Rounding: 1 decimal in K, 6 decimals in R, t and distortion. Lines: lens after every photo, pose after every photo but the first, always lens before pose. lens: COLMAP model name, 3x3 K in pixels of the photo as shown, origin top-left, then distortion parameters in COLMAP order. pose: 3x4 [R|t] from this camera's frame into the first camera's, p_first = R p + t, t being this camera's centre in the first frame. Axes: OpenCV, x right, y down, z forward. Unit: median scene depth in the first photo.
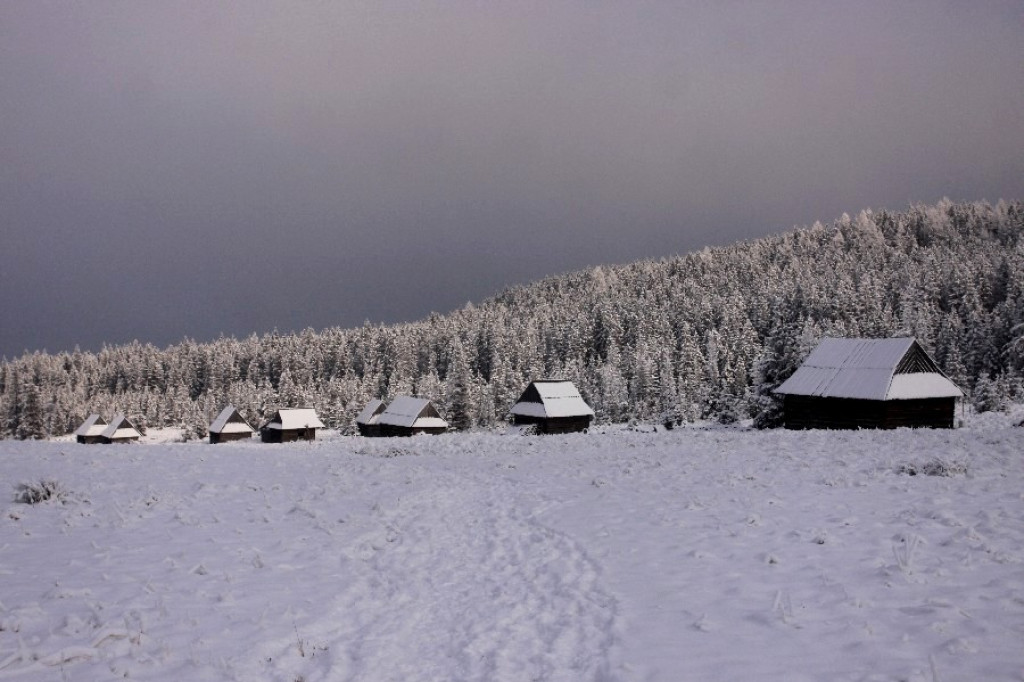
lens RADIAL K [[808.0, 0, 512.0], [0, 808.0, 341.0], [0, 0, 1]] dist [-0.103129, 0.077819]
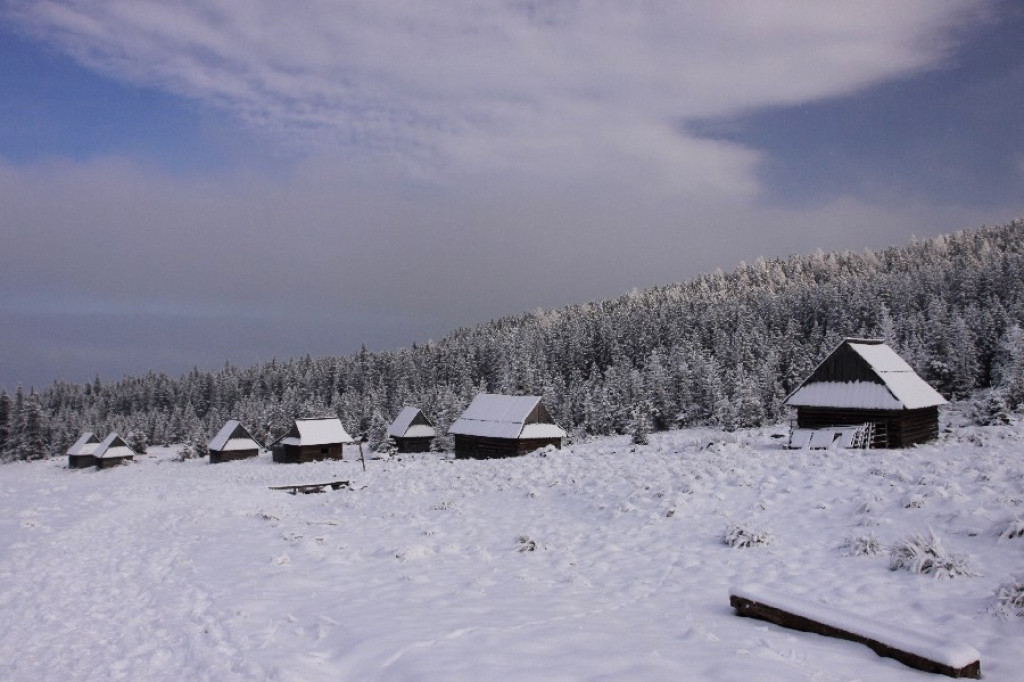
lens RADIAL K [[711.4, 0, 512.0], [0, 711.4, 341.0], [0, 0, 1]] dist [-0.088214, 0.049972]
pose [[0.999237, -0.012051, 0.037162, -0.058228], [0.013213, 0.999427, -0.031177, 0.017933], [-0.036765, 0.031644, 0.998823, 0.167602]]
